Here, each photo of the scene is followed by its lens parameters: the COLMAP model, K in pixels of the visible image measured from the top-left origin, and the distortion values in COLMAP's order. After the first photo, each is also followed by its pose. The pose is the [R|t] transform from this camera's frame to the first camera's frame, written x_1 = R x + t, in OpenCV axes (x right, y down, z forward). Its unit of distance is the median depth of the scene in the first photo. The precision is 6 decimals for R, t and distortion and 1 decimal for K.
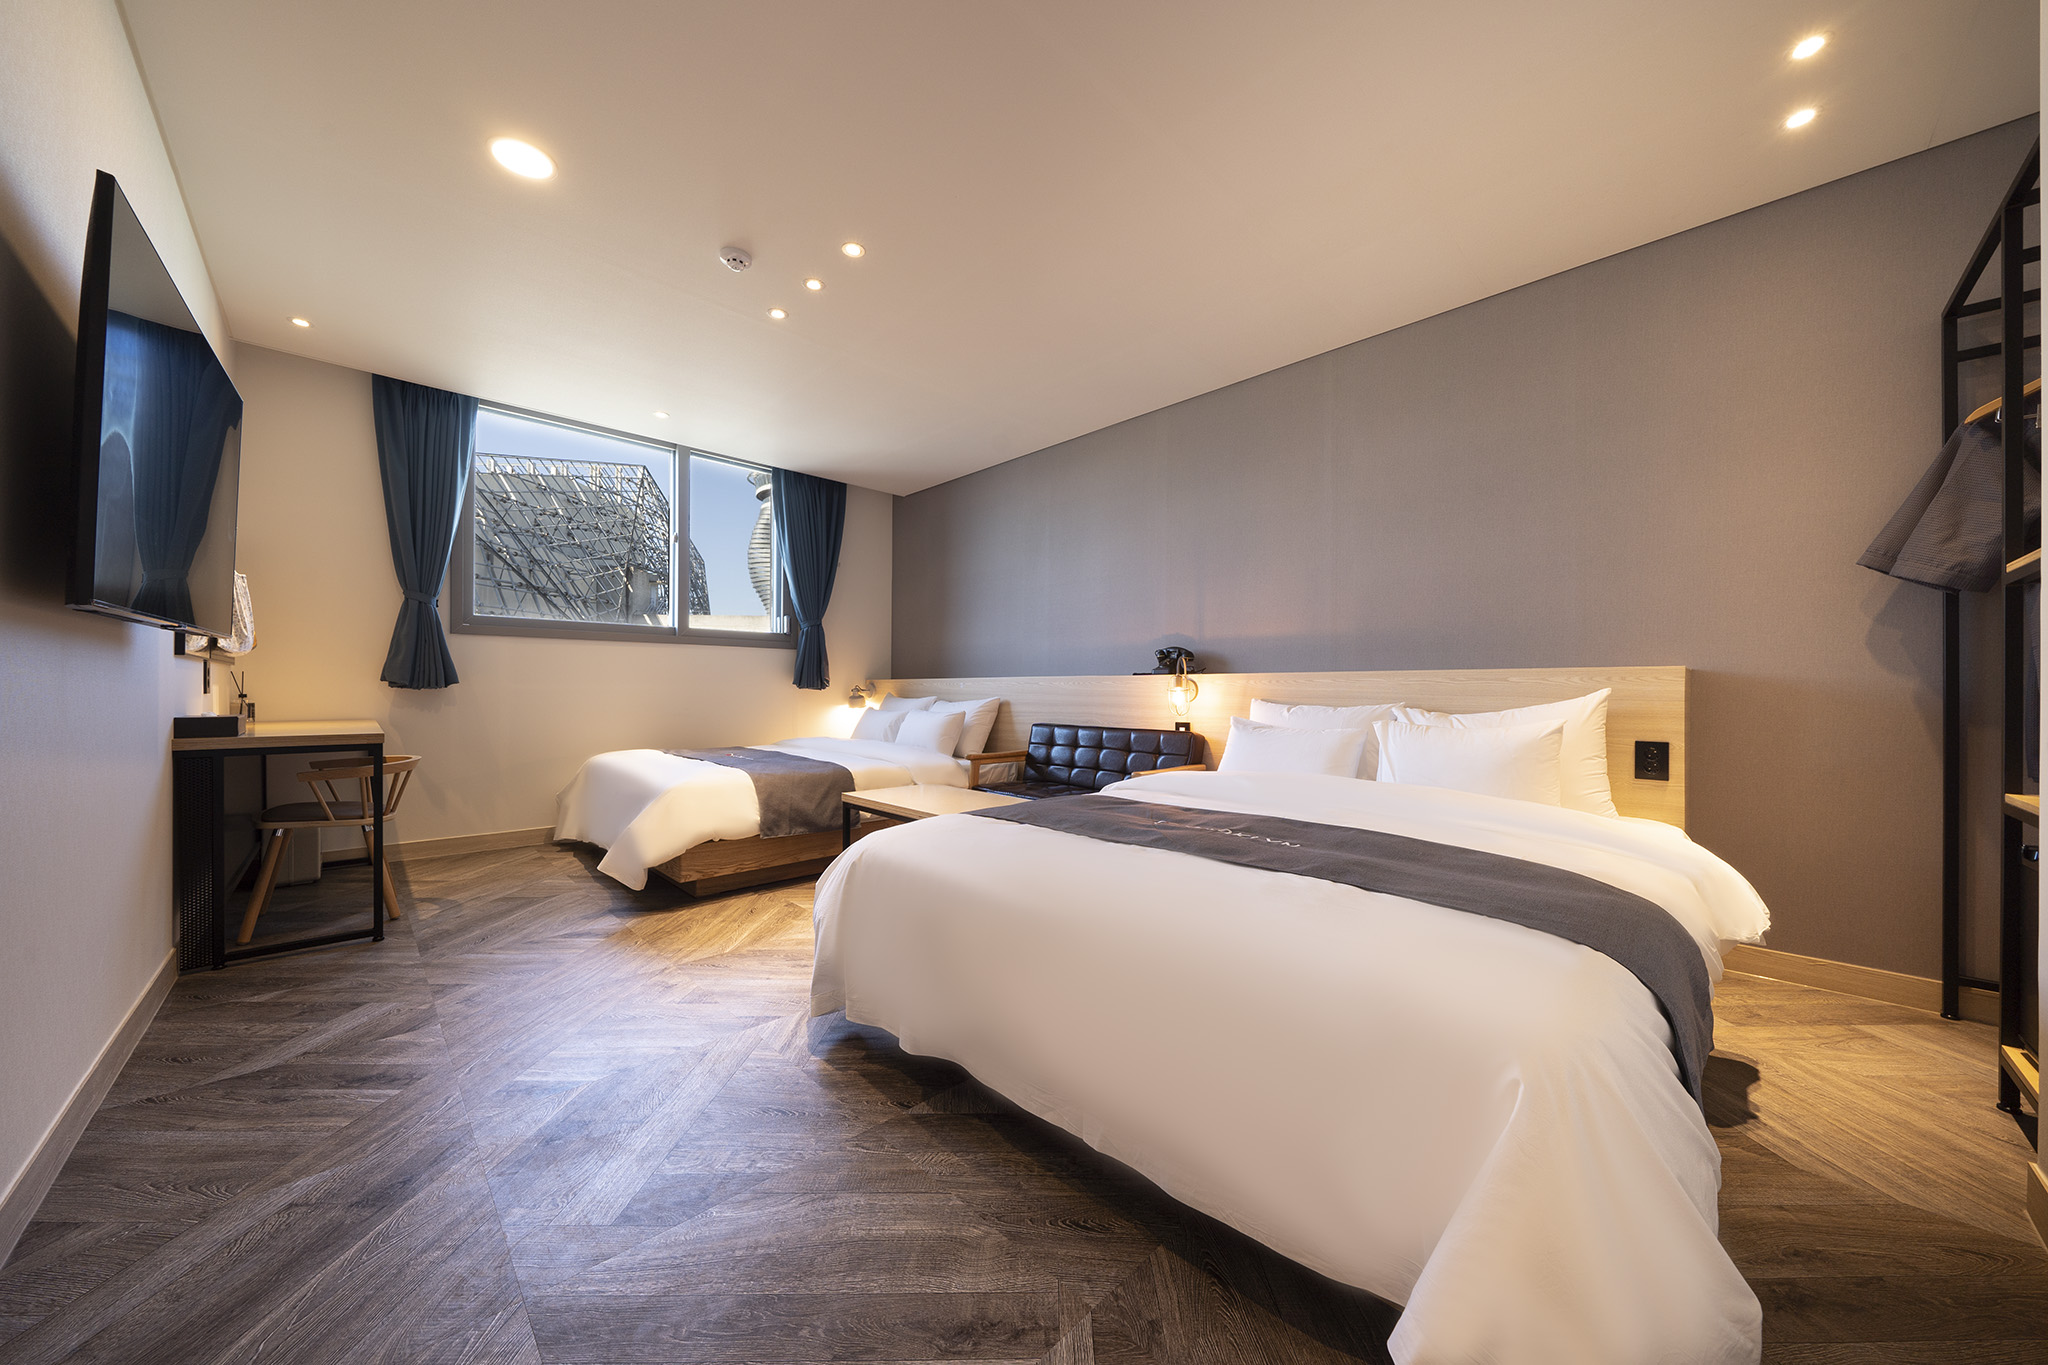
lens RADIAL K [[696.0, 0, 1019.7], [0, 696.0, 681.3], [0, 0, 1]] dist [-0.002955, -0.000202]
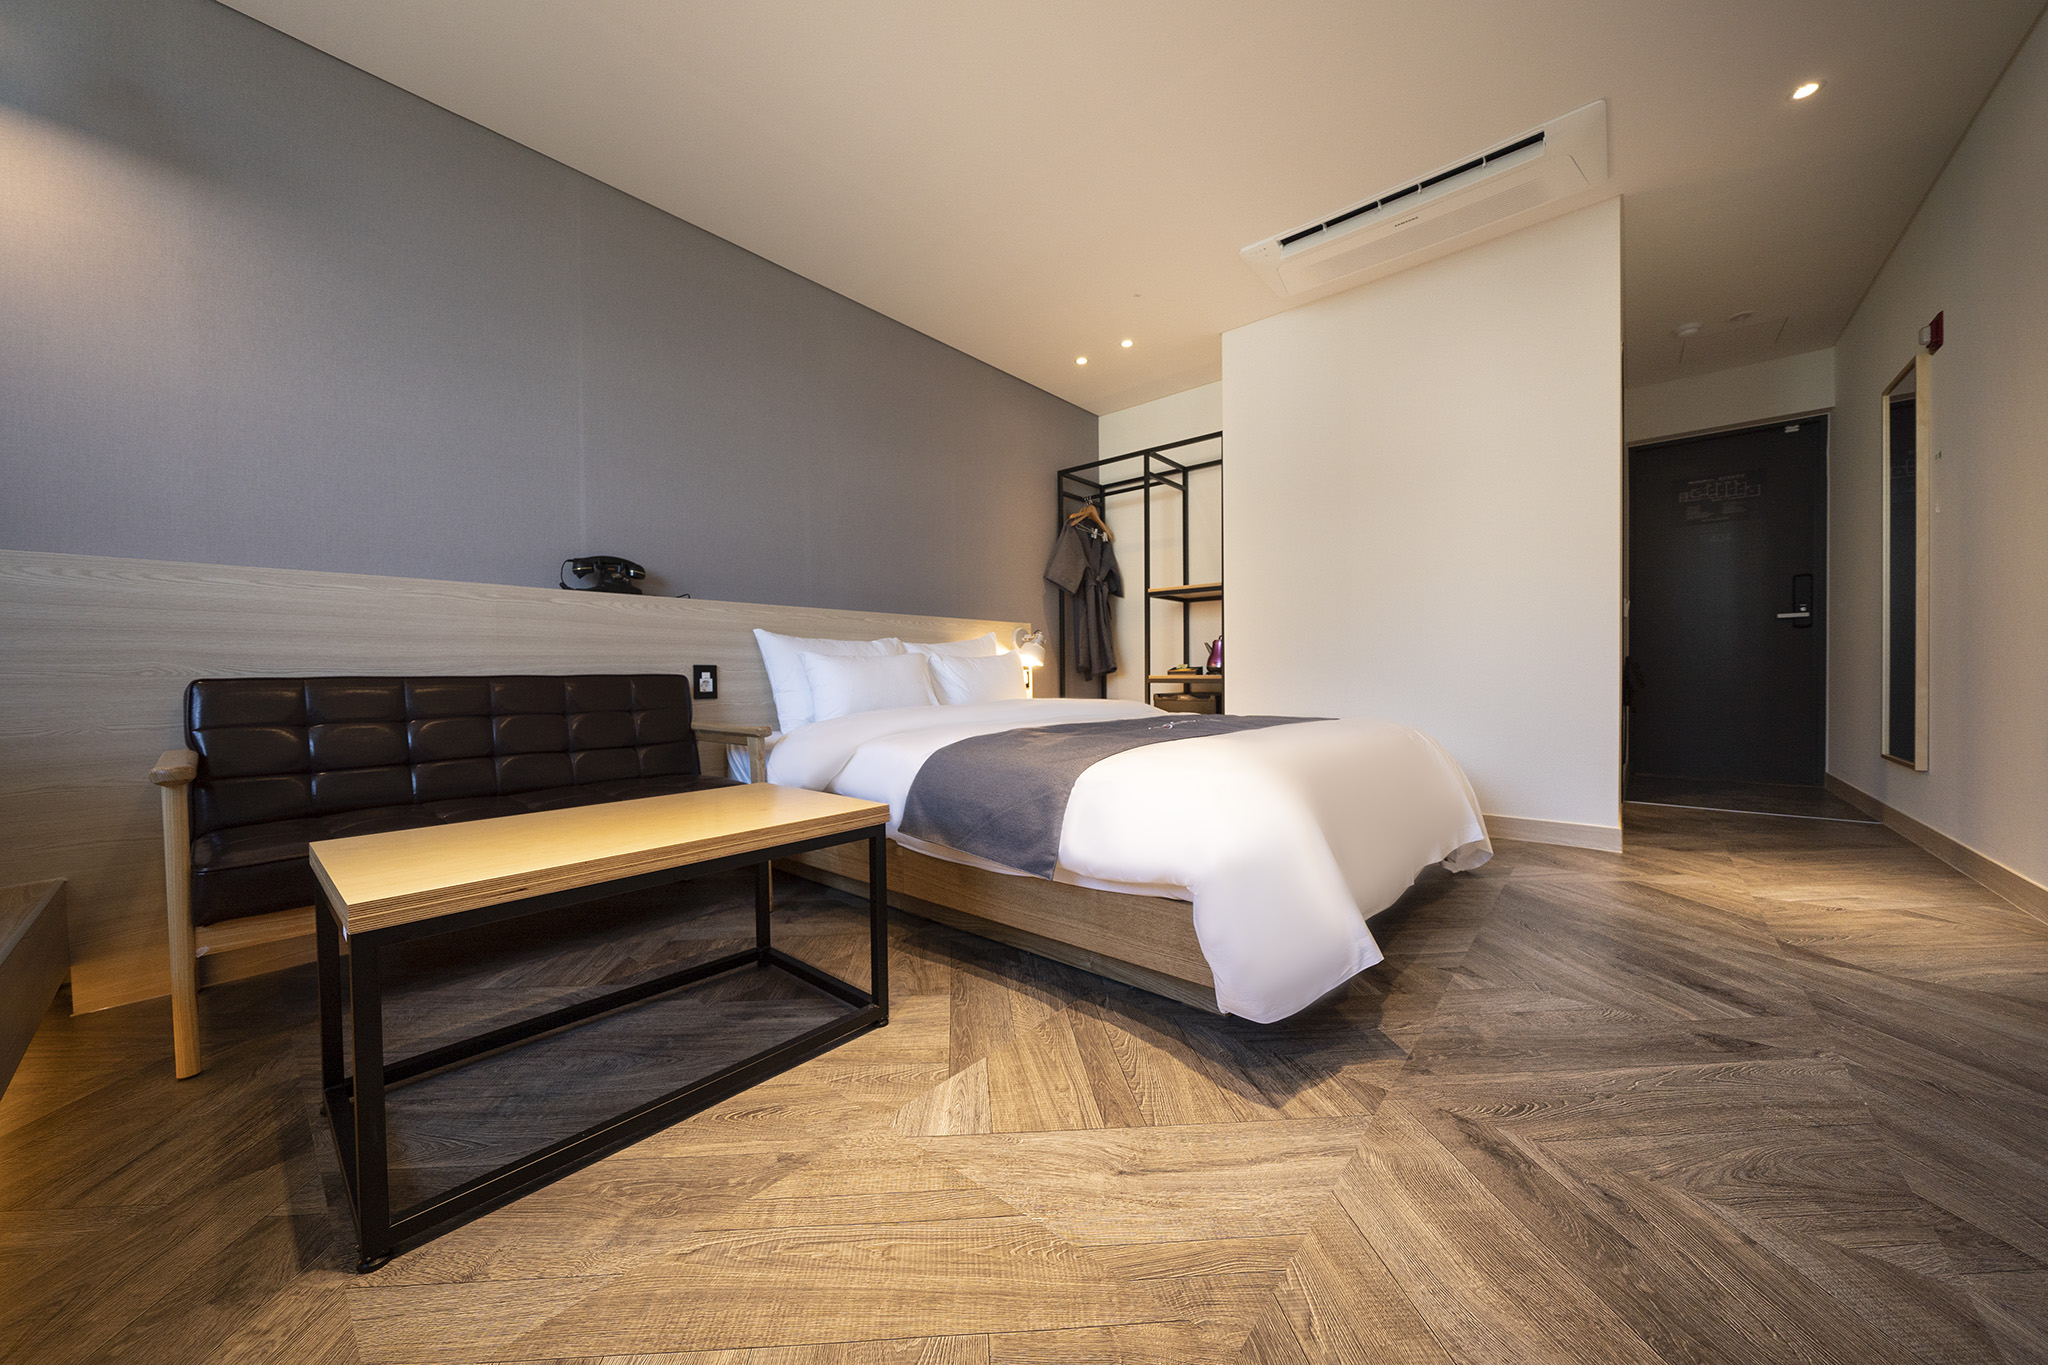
lens RADIAL K [[696.0, 0, 1036.9], [0, 696.0, 683.7], [0, 0, 1]] dist [-0.002955, -0.000202]
pose [[-0.088630, -0.017141, 0.995917, -0.874752], [-0.003909, 0.999850, 0.016861, 0.111696], [-0.996057, -0.002399, -0.088684, 1.222493]]
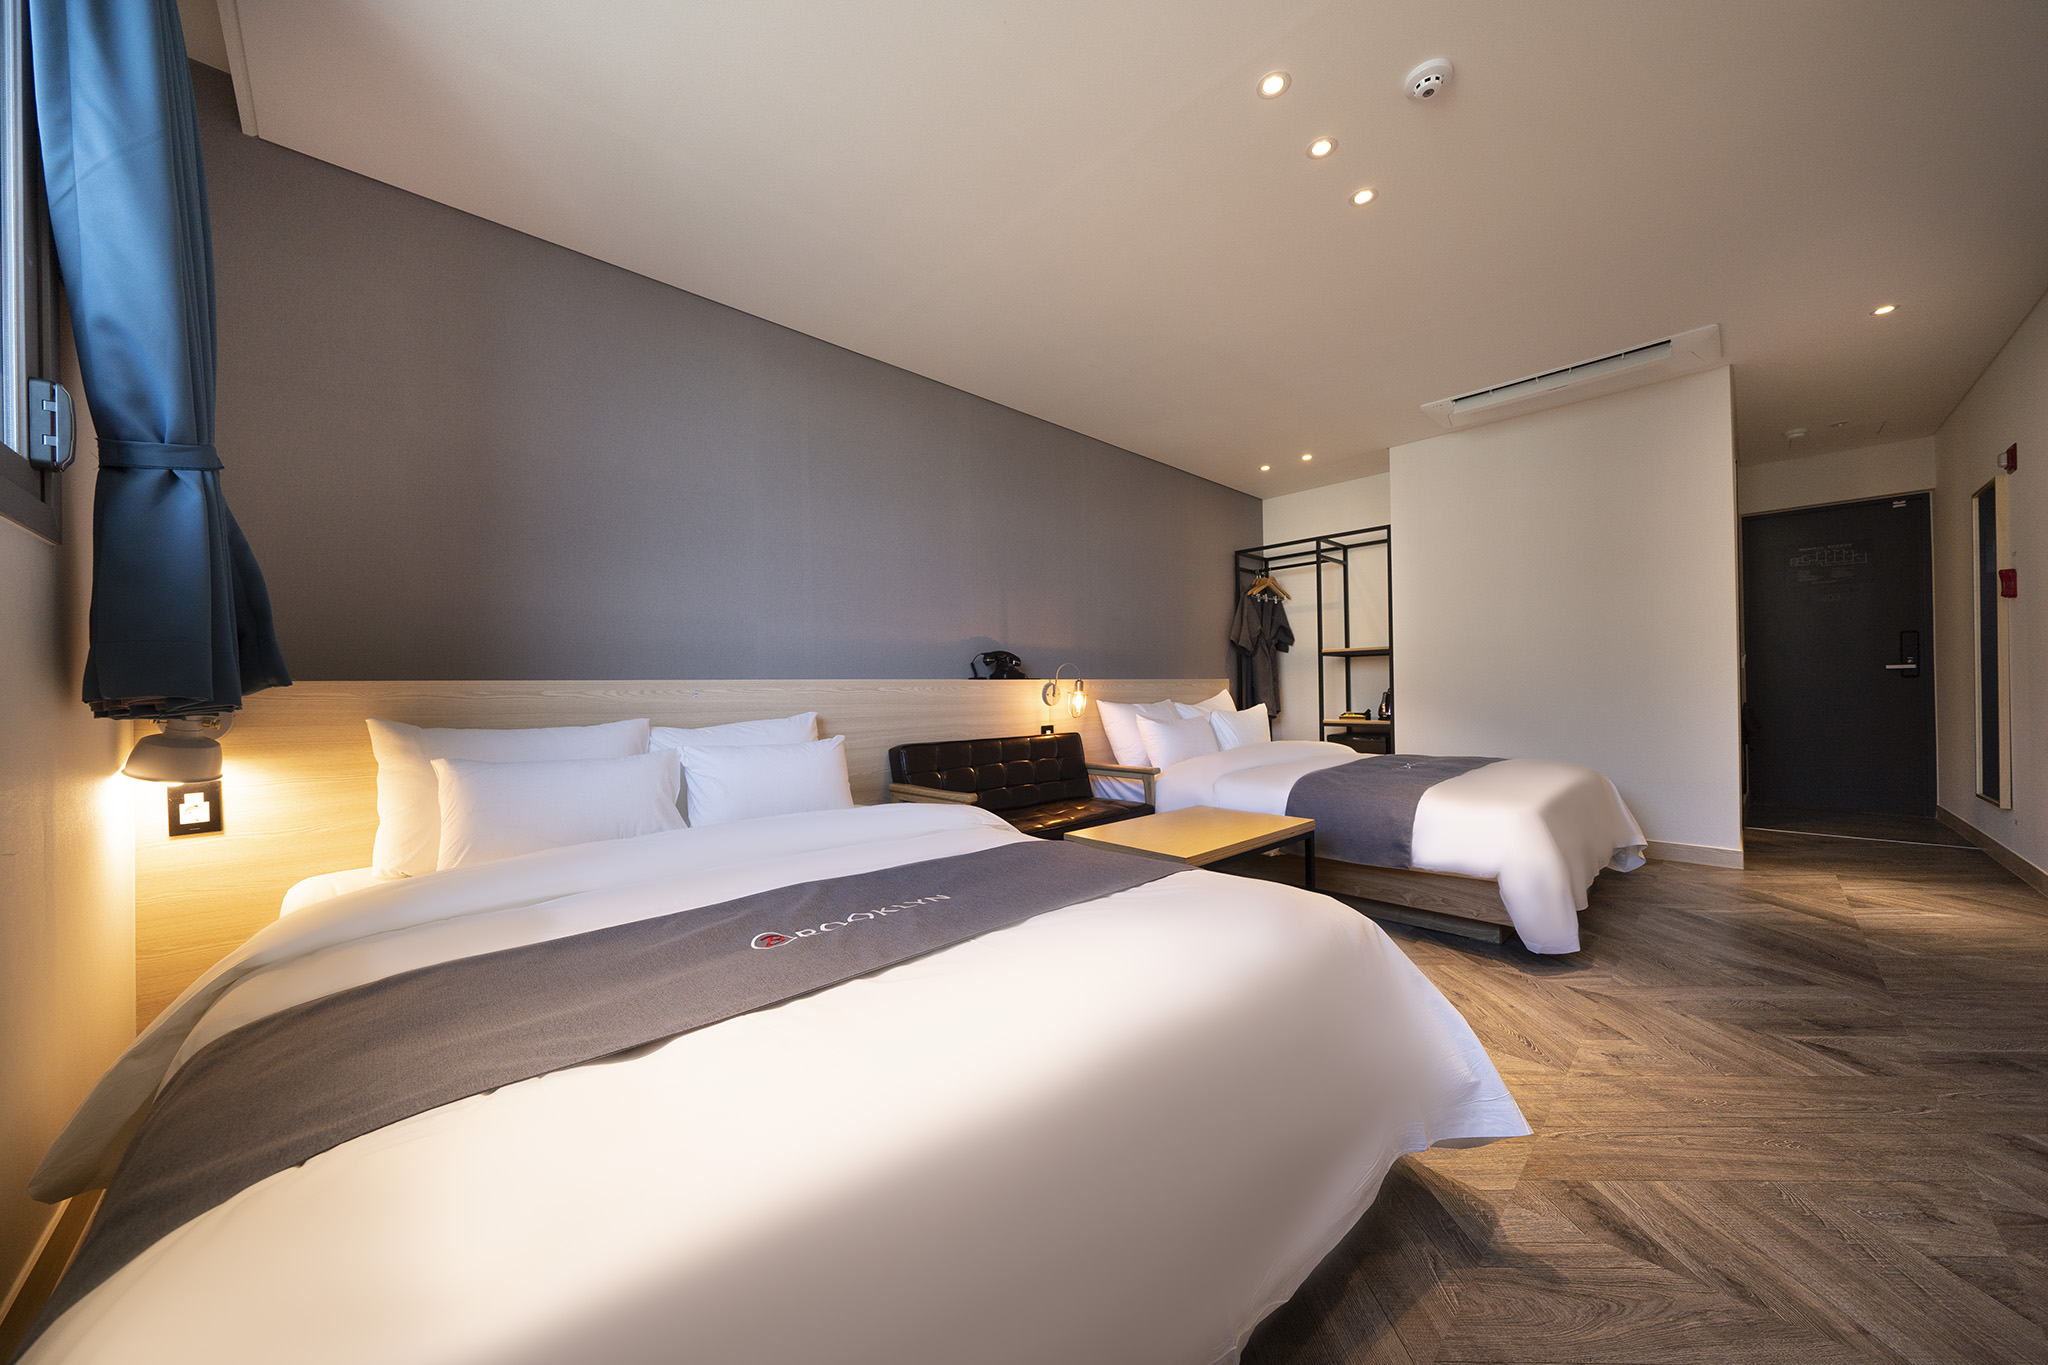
lens RADIAL K [[696.0, 0, 1023.9], [0, 696.0, 686.2], [0, 0, 1]] dist [-0.002955, -0.000202]
pose [[0.006528, -0.000626, 0.999978, -1.405359], [-0.001294, 0.999999, 0.000634, -0.001046], [-0.999978, -0.001298, 0.006527, 1.788058]]
